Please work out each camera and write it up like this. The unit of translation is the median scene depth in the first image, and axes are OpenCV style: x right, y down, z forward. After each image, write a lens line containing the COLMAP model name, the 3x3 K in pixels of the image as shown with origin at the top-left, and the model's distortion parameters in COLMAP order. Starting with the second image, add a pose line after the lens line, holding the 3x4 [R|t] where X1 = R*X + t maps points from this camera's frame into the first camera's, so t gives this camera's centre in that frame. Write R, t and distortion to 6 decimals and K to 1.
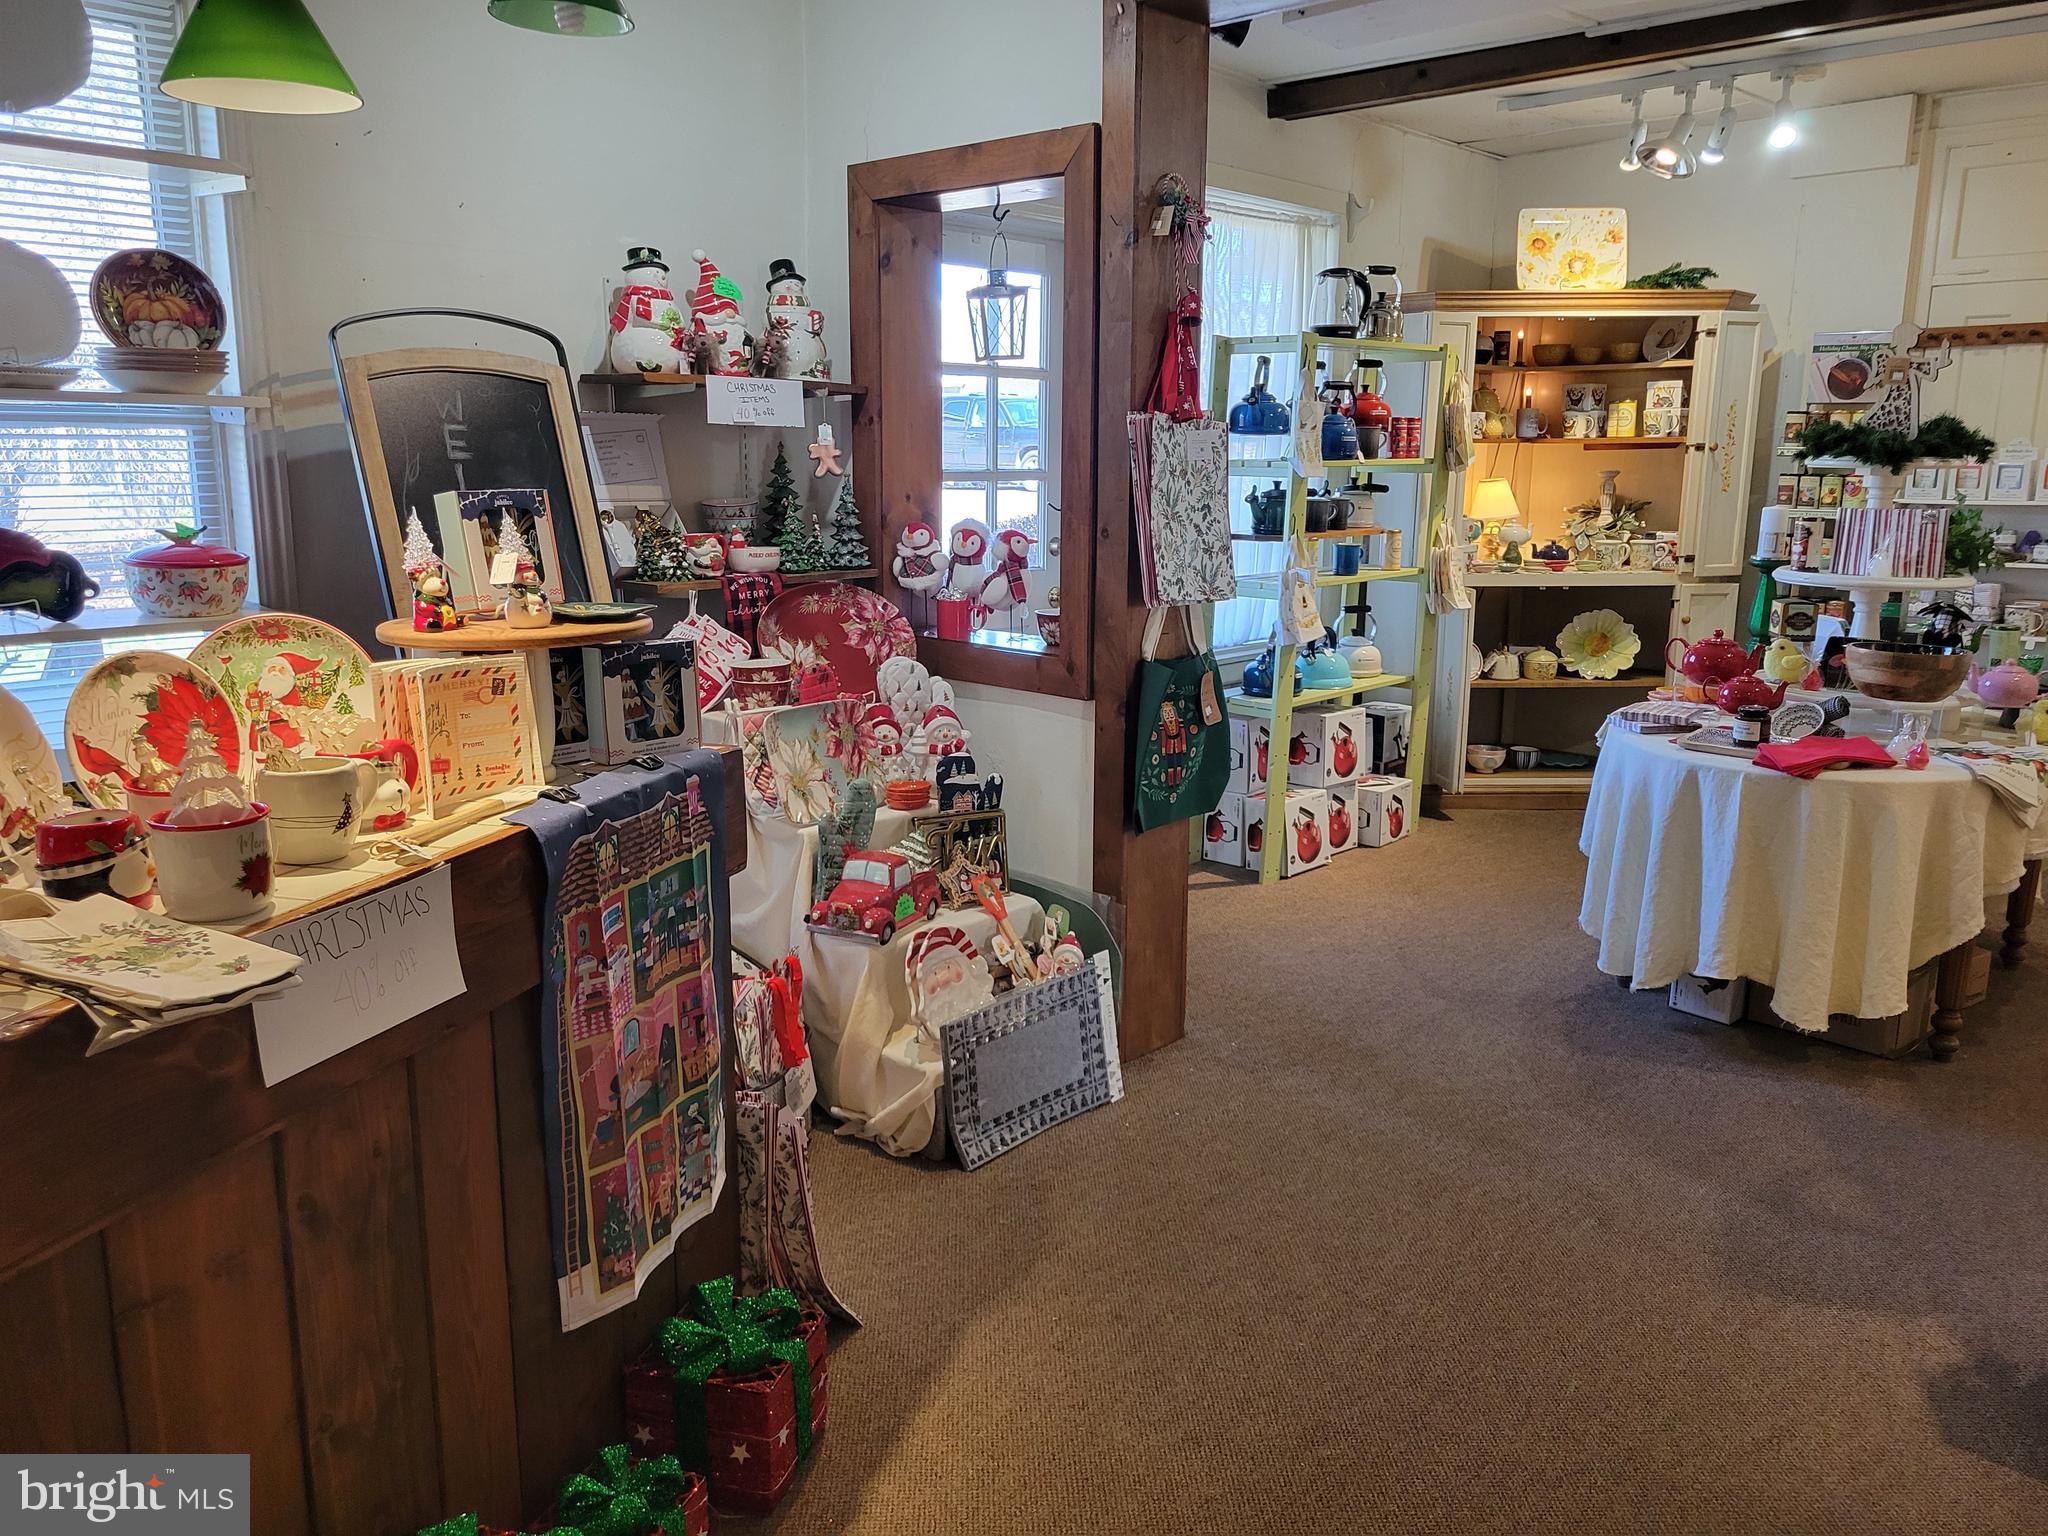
lens RADIAL K [[1572.6, 0, 1025.7], [0, 1572.6, 766.6], [0, 0, 1]] dist [0.045026, -0.005435]
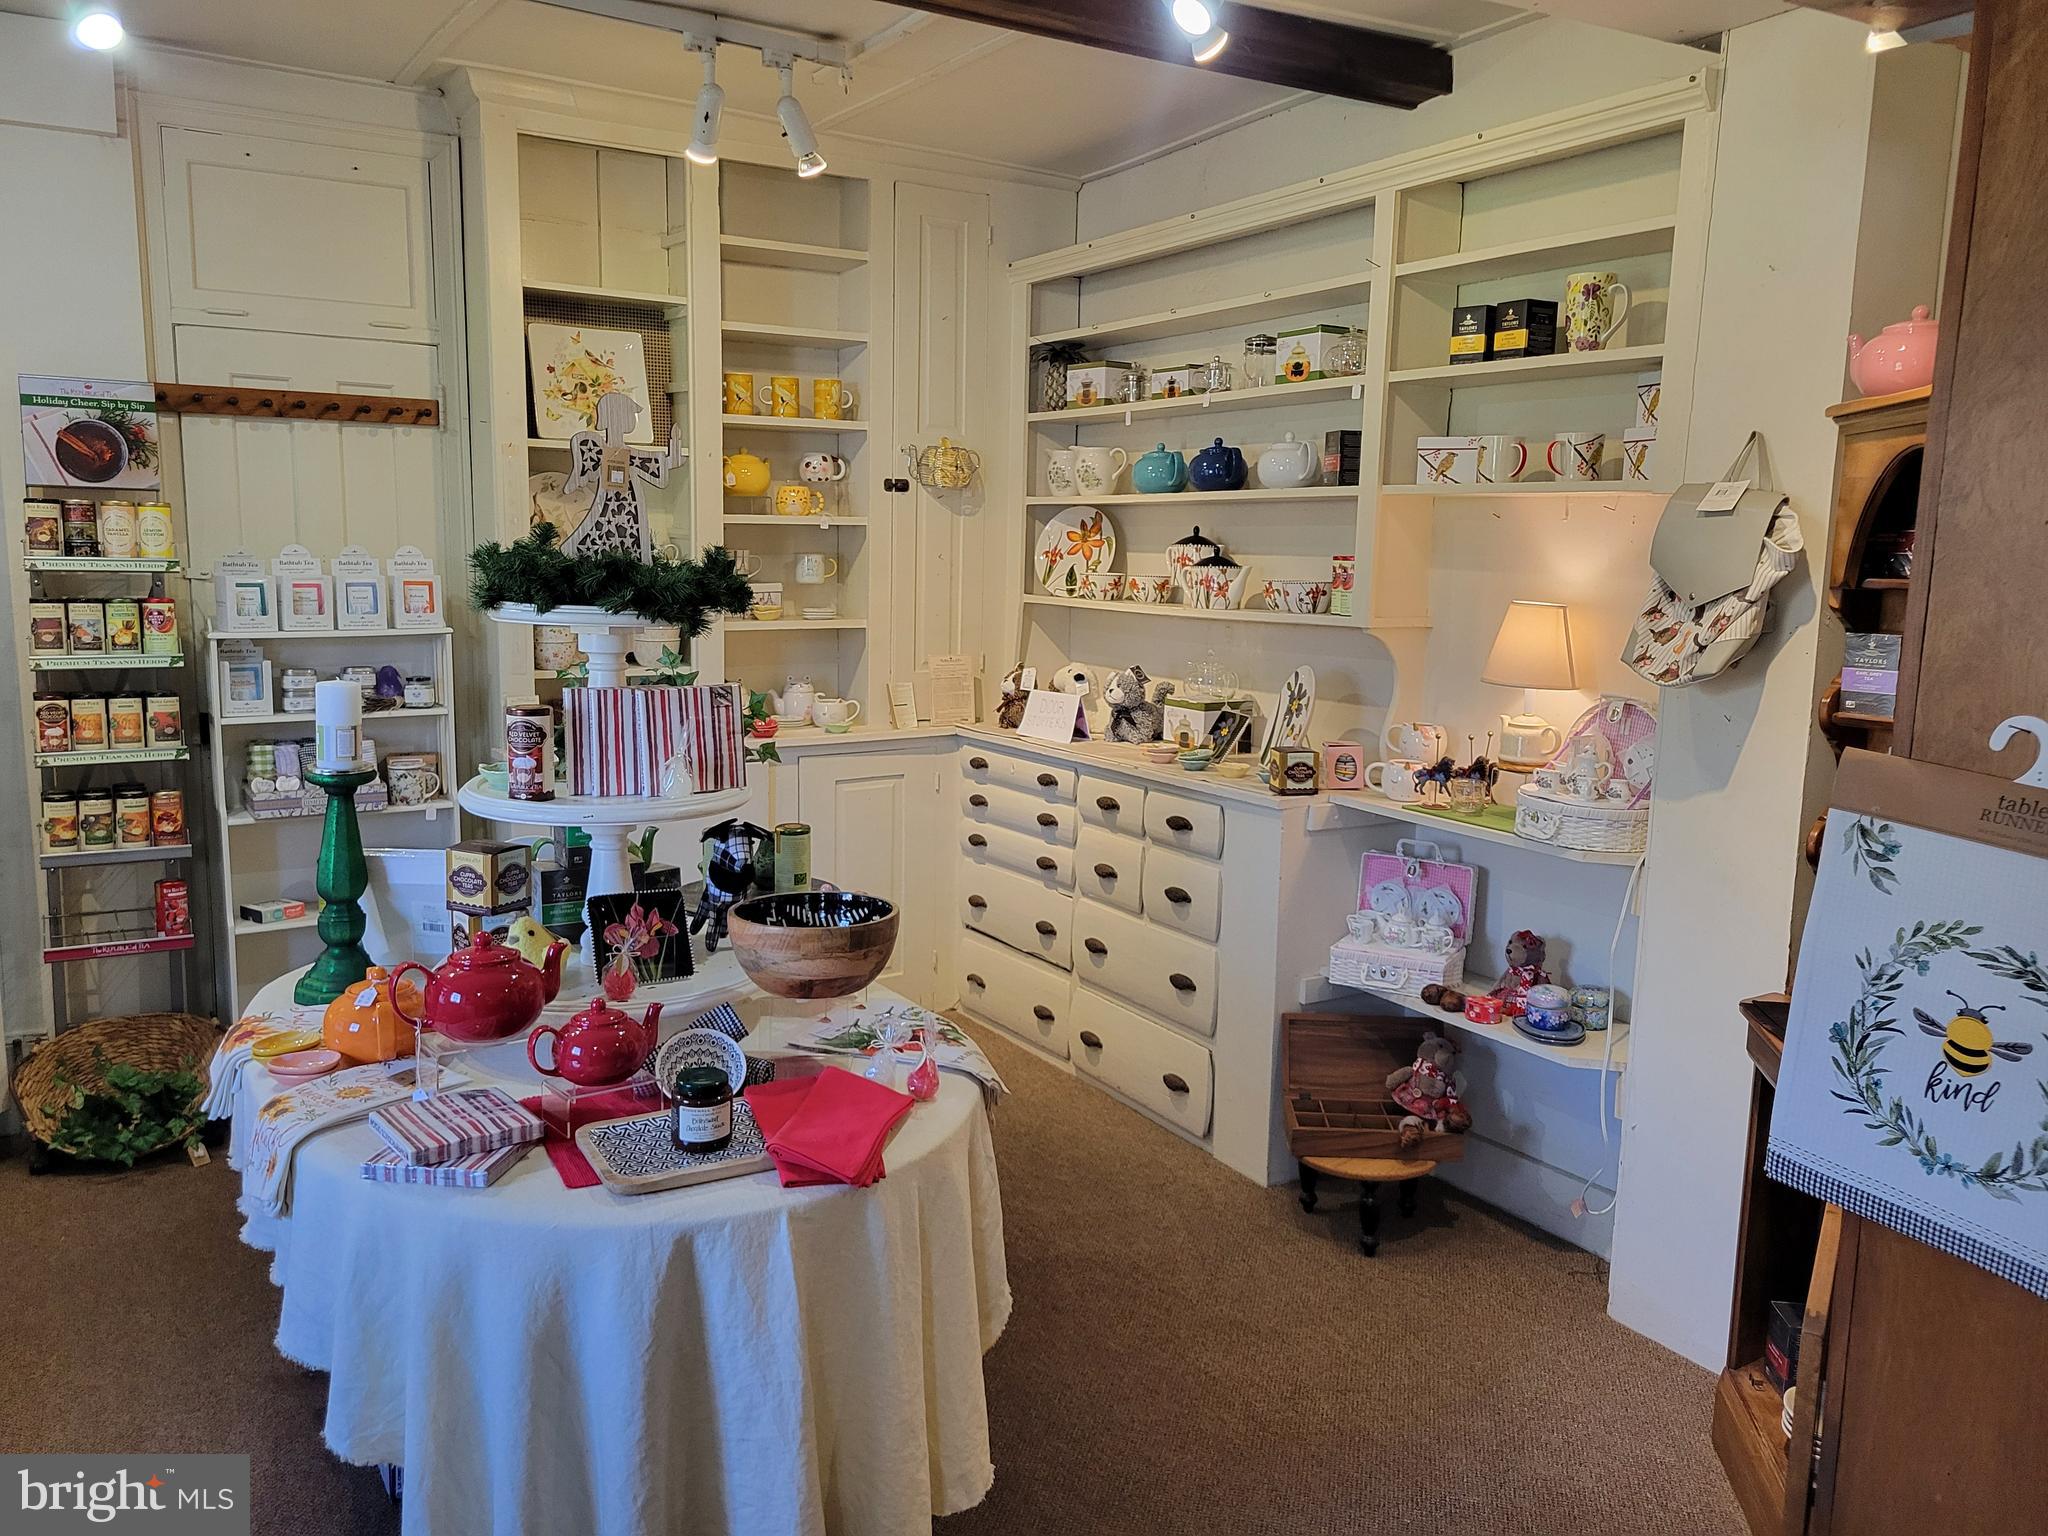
lens RADIAL K [[1572.6, 0, 1022.8], [0, 1572.6, 765.0], [0, 0, 1]] dist [0.045026, -0.005435]
pose [[0.288886, -0.144071, 0.946461, -0.004457], [0.177711, 0.979500, 0.094858, -0.118172], [-0.940725, 0.140794, 0.308567, 0.485289]]
